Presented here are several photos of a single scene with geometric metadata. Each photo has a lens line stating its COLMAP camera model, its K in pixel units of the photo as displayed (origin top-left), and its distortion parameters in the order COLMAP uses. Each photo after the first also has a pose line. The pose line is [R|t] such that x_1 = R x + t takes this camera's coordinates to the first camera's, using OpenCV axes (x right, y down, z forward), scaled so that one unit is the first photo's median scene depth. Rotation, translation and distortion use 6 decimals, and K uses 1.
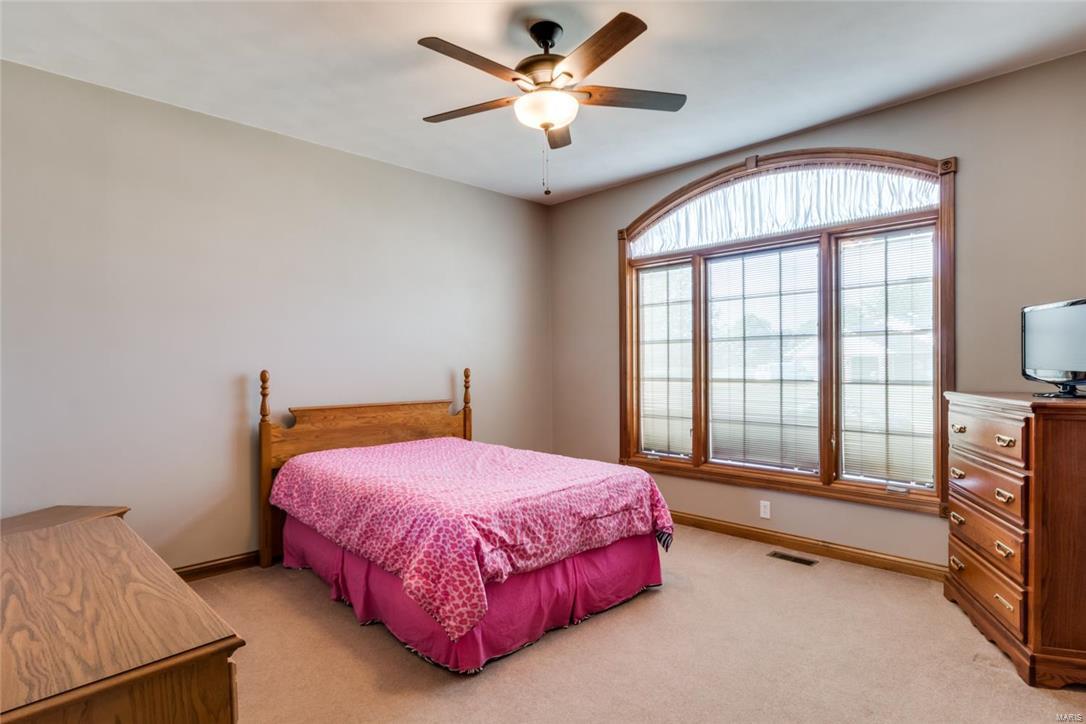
lens RADIAL K [[568.0, 0, 547.4], [0, 568.0, 366.0], [0, 0, 1]] dist [0.000989, 0.000702]
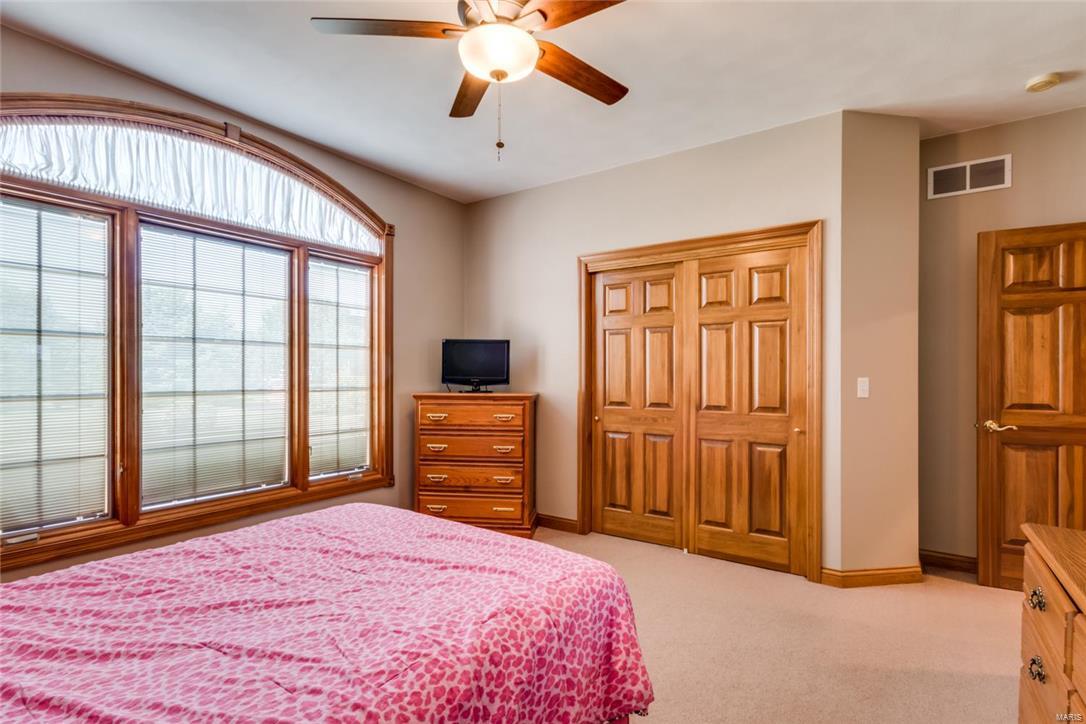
lens RADIAL K [[568.0, 0, 547.4], [0, 568.0, 366.0], [0, 0, 1]] dist [0.000989, 0.000702]
pose [[-0.243116, 0.002074, 0.969995, -0.567035], [-0.016094, 0.999851, -0.006171, -0.016721], [-0.969864, -0.017112, -0.243047, 0.753903]]
